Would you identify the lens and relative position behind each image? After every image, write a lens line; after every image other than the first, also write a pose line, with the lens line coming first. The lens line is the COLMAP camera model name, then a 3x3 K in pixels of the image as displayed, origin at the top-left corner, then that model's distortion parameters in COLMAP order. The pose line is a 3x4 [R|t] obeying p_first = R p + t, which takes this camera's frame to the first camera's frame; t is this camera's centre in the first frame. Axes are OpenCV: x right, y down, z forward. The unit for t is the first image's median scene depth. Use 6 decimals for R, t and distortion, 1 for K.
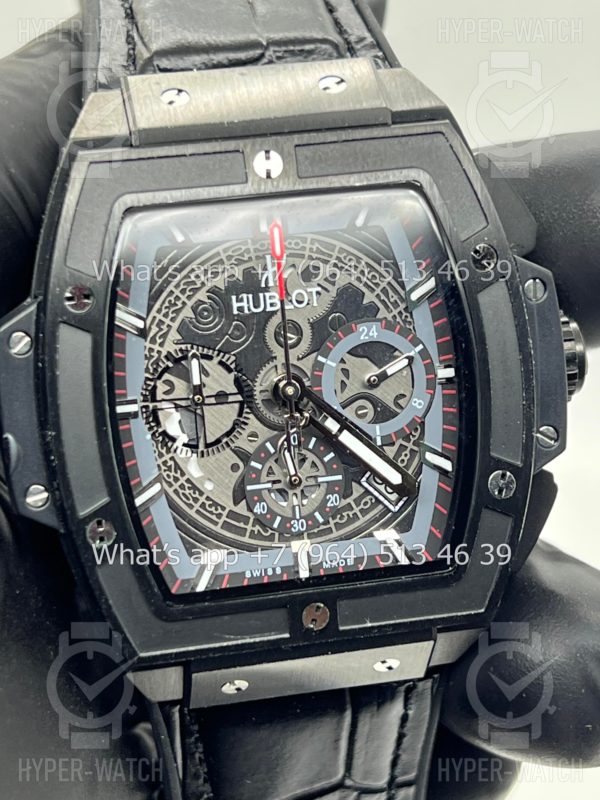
lens RADIAL K [[1863.9, 0, 295.3], [0, 1863.9, 400.5], [0, 0, 1]] dist [0.239385, 0.000000]
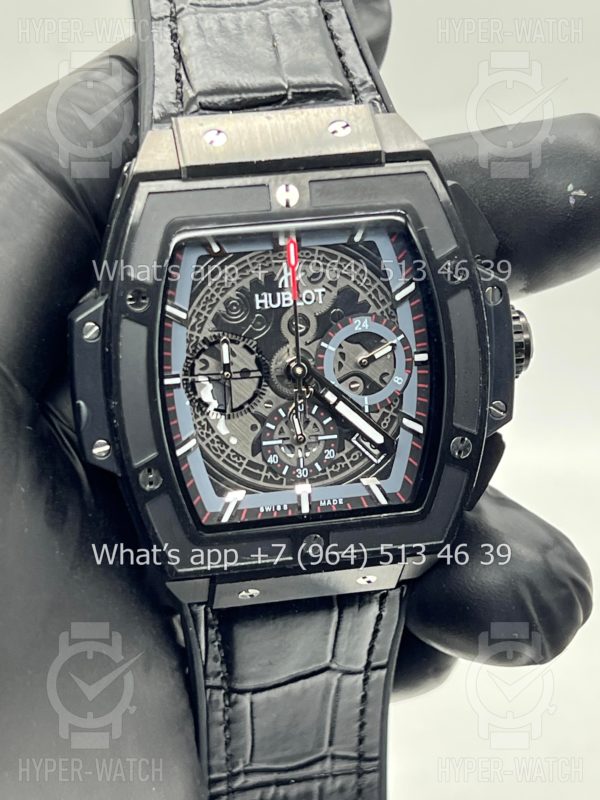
lens RADIAL K [[1863.9, 0, 297.8], [0, 1863.9, 402.3], [0, 0, 1]] dist [0.239385, 0.000000]
pose [[0.999526, 0.029190, 0.009833, -0.015319], [-0.030002, 0.994909, 0.096209, -0.105469], [-0.006975, -0.096458, 0.995313, -0.274454]]
